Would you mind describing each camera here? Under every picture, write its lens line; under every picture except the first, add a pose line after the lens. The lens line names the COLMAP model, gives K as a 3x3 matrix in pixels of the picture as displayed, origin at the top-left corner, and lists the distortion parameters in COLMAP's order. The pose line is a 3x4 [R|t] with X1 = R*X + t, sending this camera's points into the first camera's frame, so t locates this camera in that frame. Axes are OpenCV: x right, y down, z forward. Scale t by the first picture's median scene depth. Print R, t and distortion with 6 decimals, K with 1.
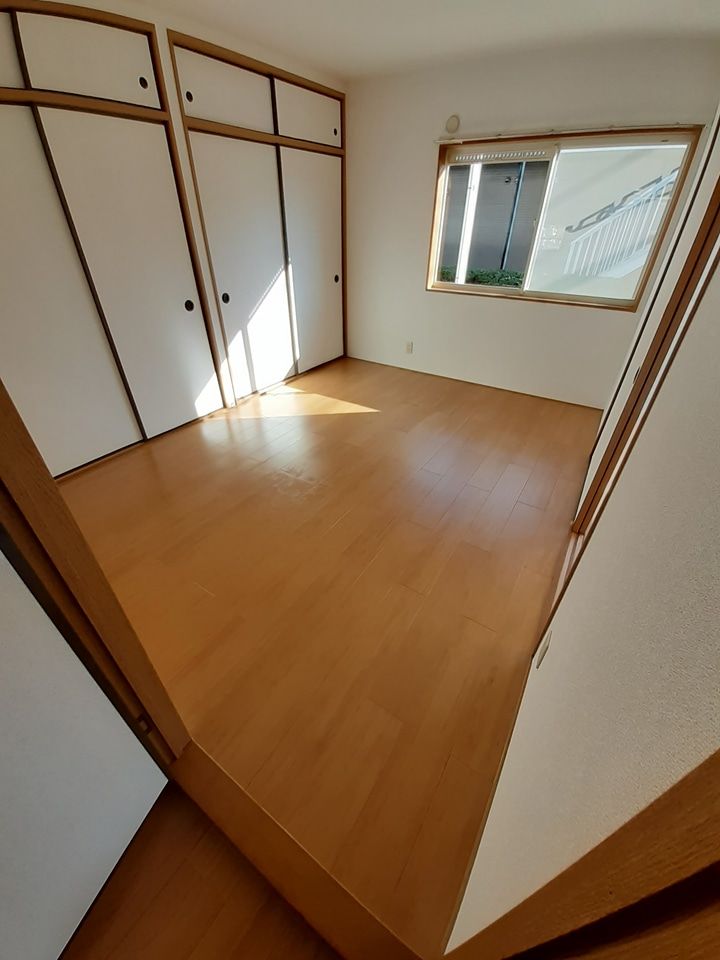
lens RADIAL K [[378.7, 0, 352.3], [0, 378.7, 479.3], [0, 0, 1]] dist [0.009134, -0.010830]
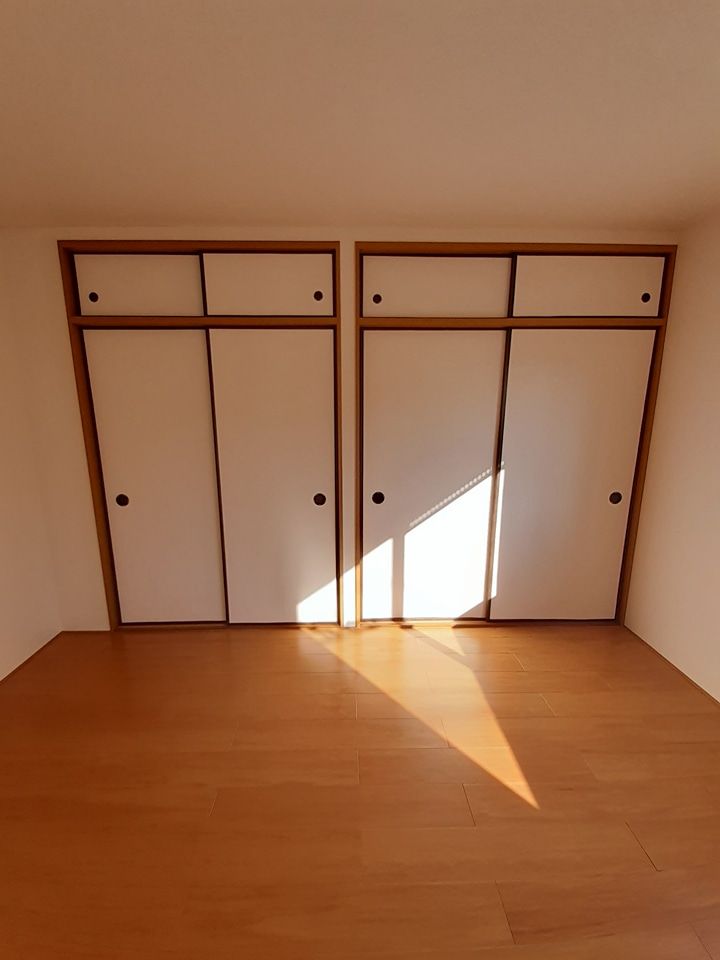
lens RADIAL K [[378.7, 0, 352.3], [0, 378.7, 479.3], [0, 0, 1]] dist [0.009134, -0.010830]
pose [[0.573226, 0.161617, -0.803300, 0.250627], [-0.461938, 0.873458, -0.153901, -0.356385], [0.676776, 0.459295, 0.575346, 0.481014]]
